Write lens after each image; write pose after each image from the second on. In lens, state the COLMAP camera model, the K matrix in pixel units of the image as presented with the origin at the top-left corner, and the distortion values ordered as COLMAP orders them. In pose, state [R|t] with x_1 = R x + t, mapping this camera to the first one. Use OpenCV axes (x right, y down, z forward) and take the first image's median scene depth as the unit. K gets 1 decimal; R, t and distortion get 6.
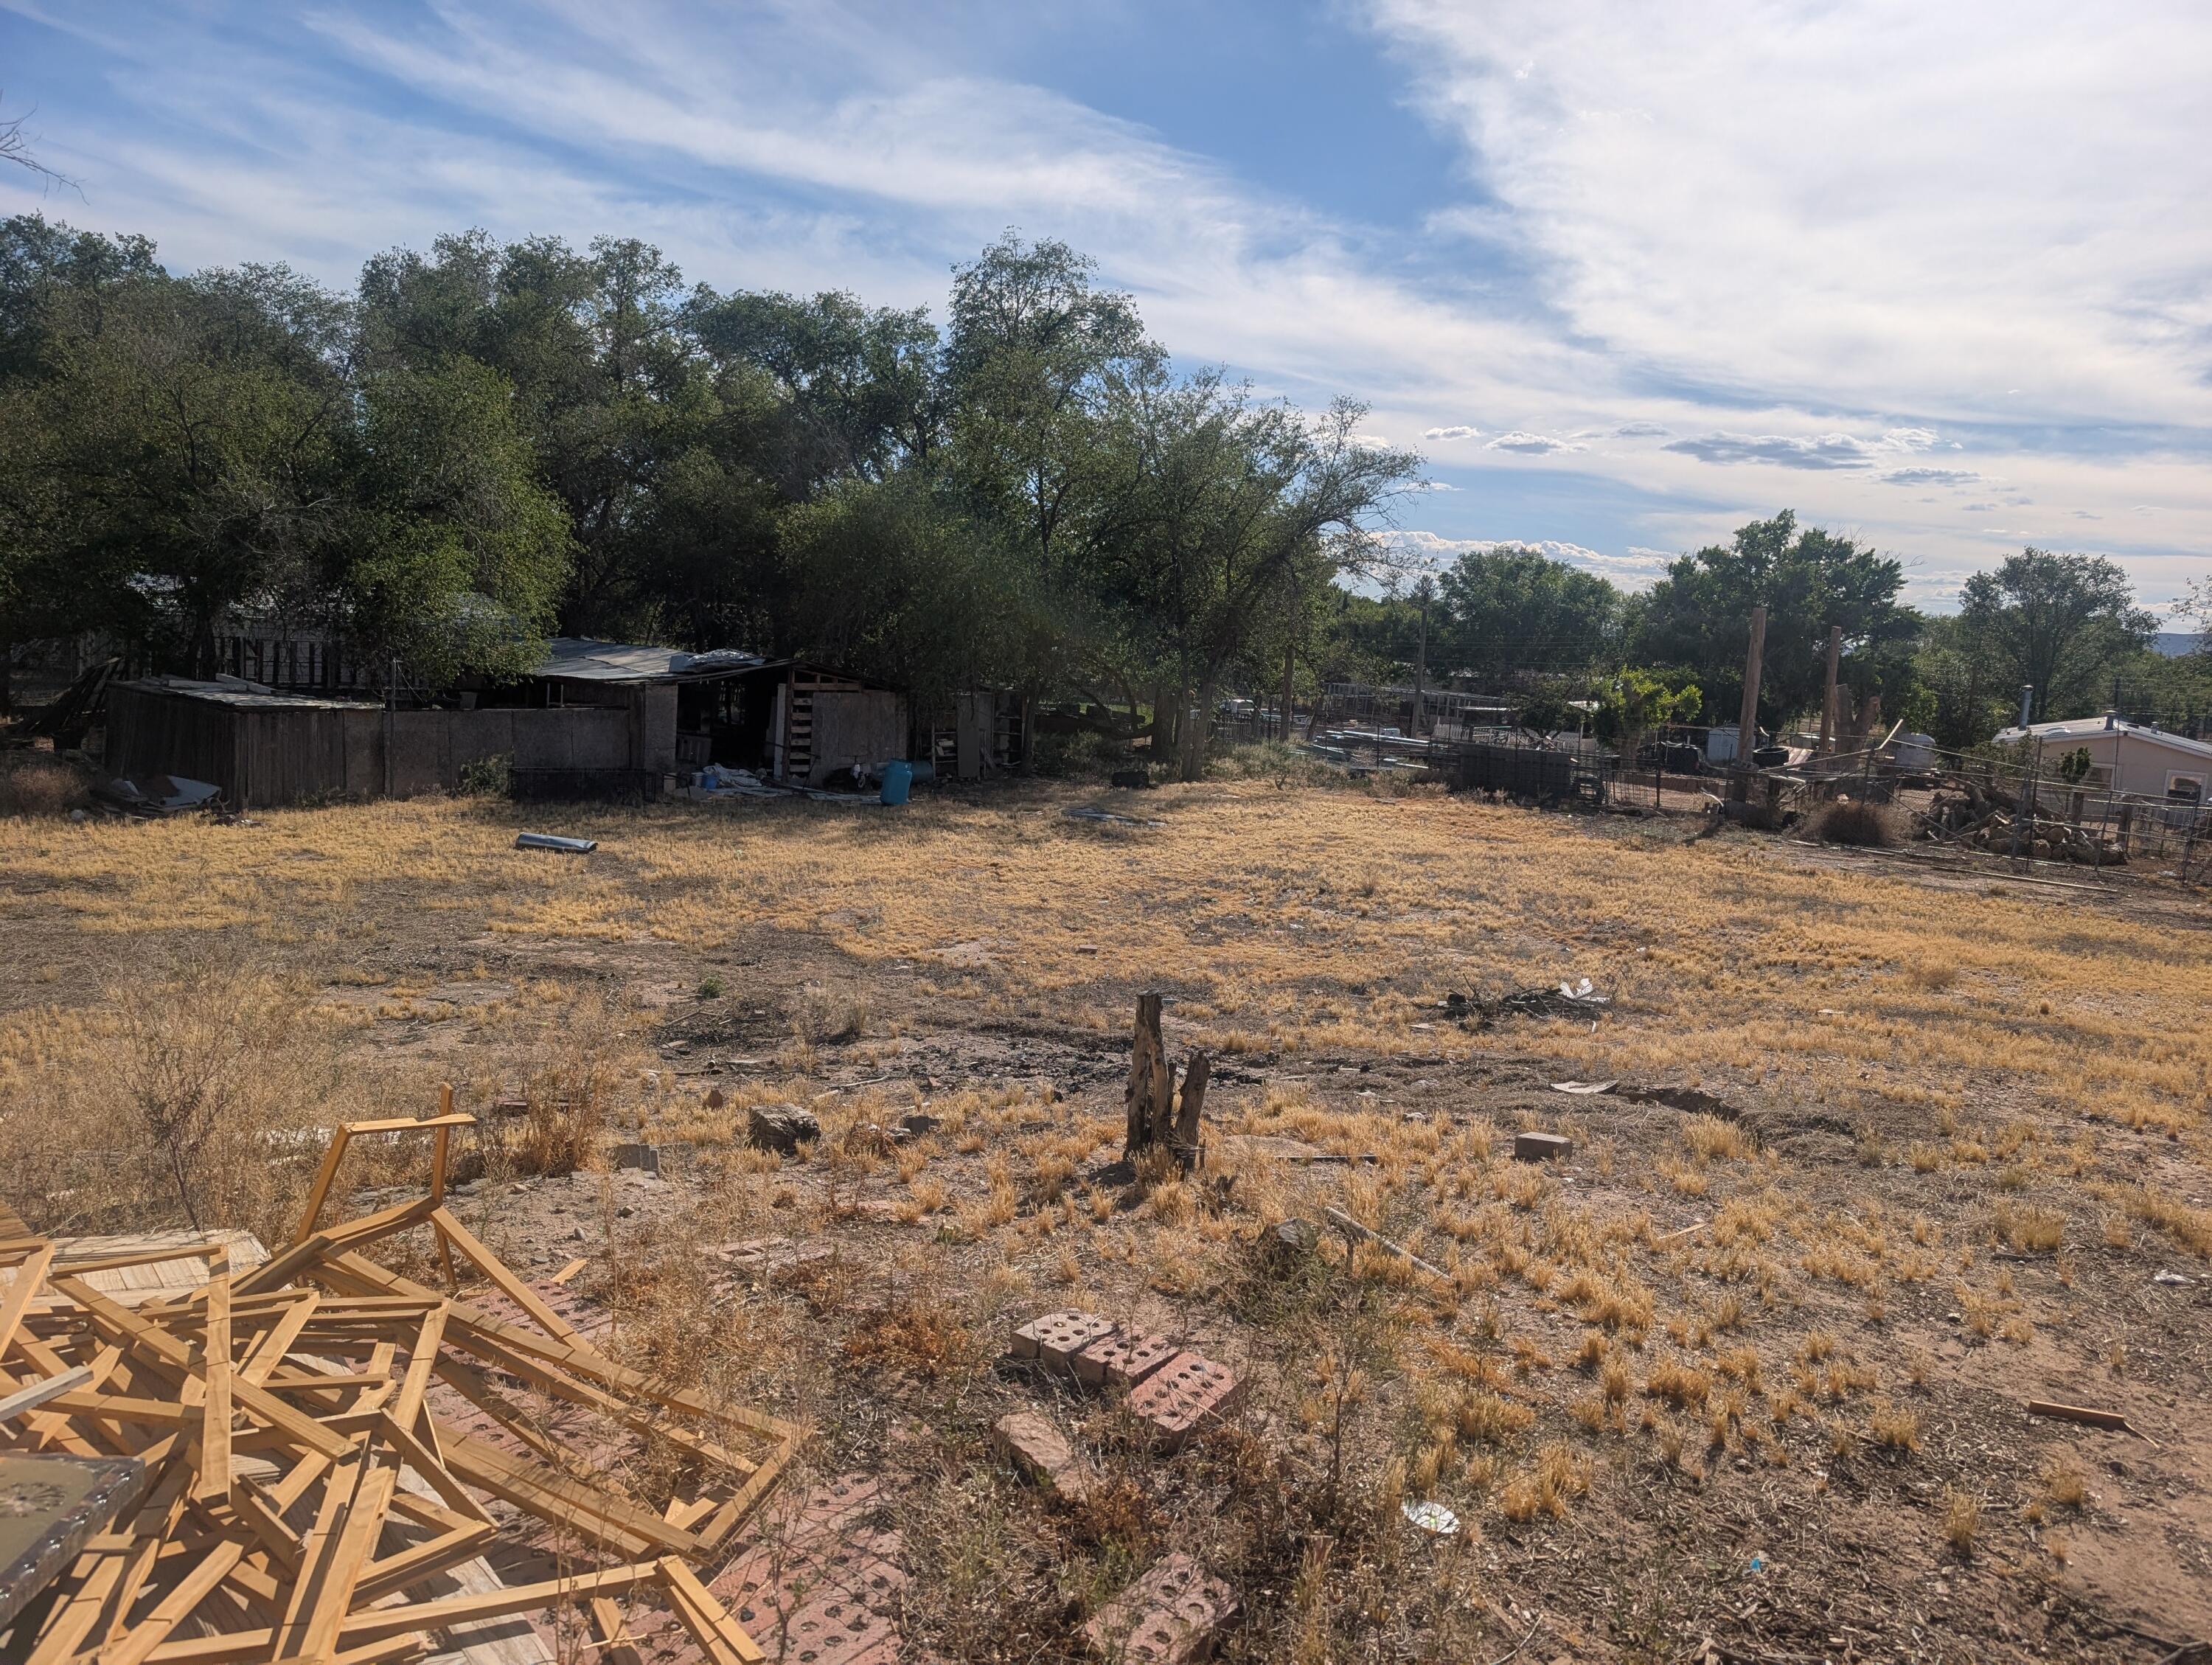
lens RADIAL K [[1574.6, 0, 1102.1], [0, 1574.6, 830.6], [0, 0, 1]] dist [0.009840, -0.021637]
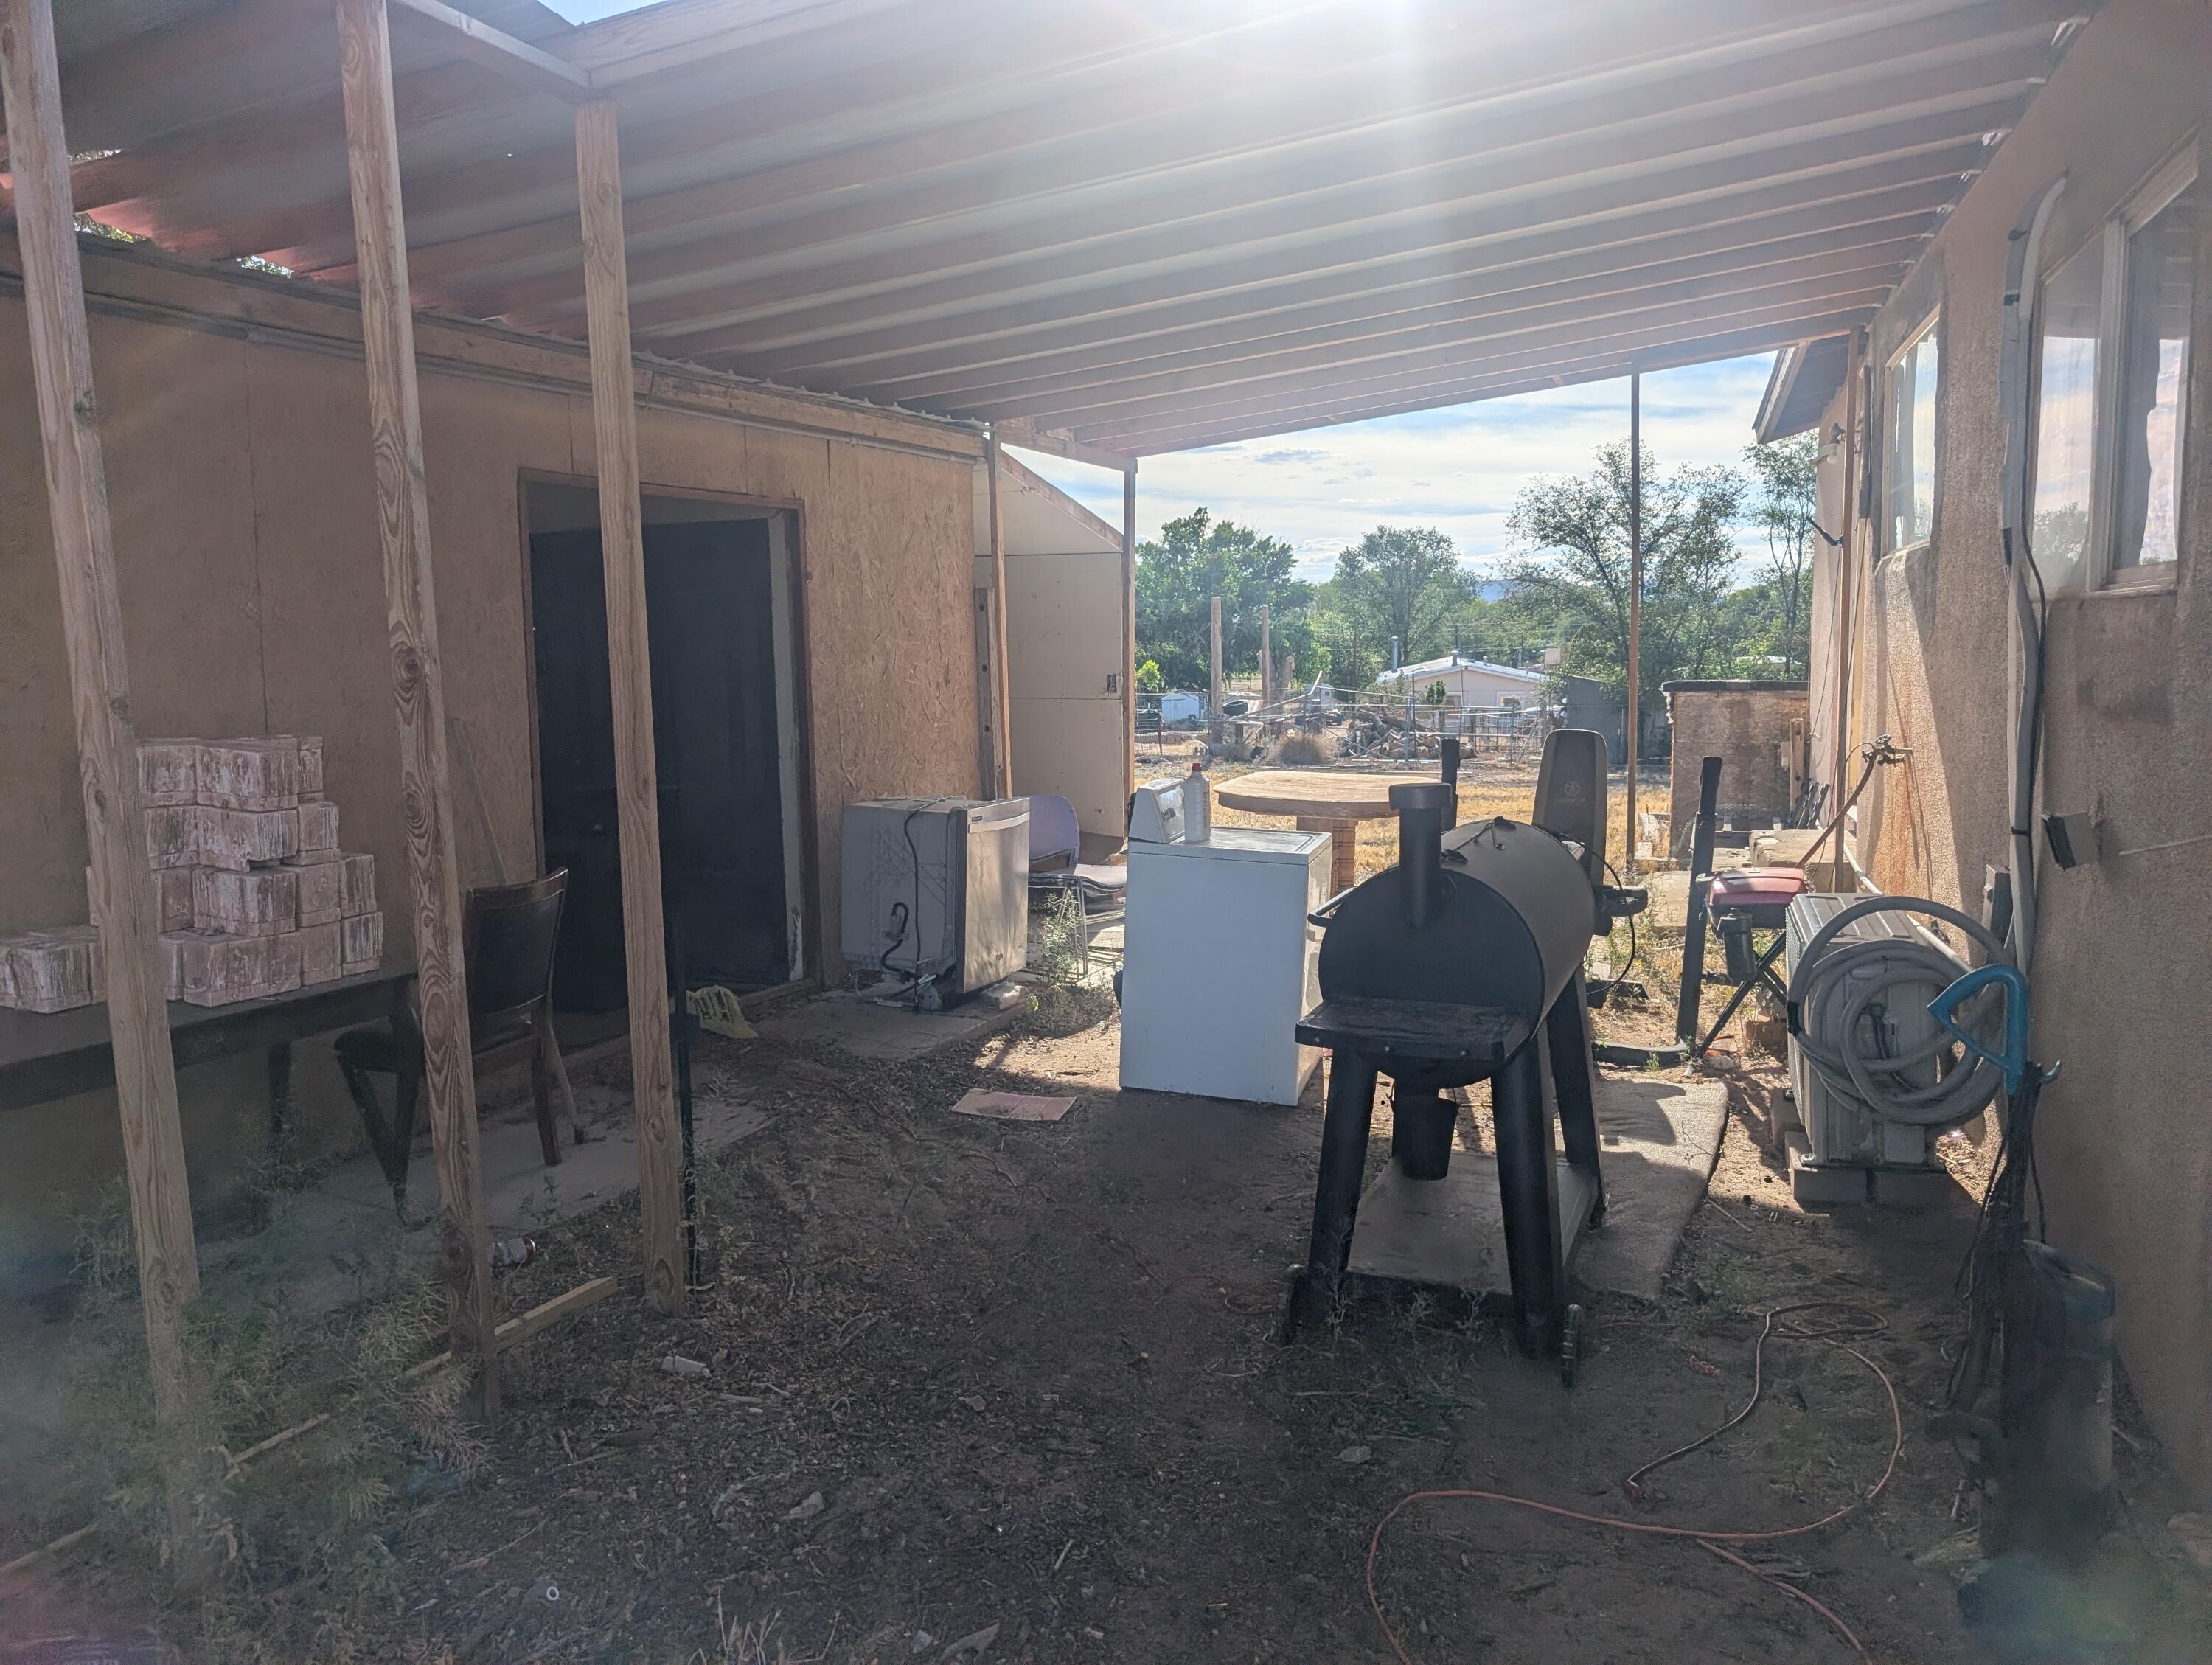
lens RADIAL K [[1574.6, 0, 1109.8], [0, 1574.6, 834.1], [0, 0, 1]] dist [0.009840, -0.021637]
pose [[0.933888, -0.123387, 0.335603, -0.060630], [0.123106, 0.992145, 0.022200, 0.007352], [-0.335706, 0.020583, 0.941742, -0.095073]]
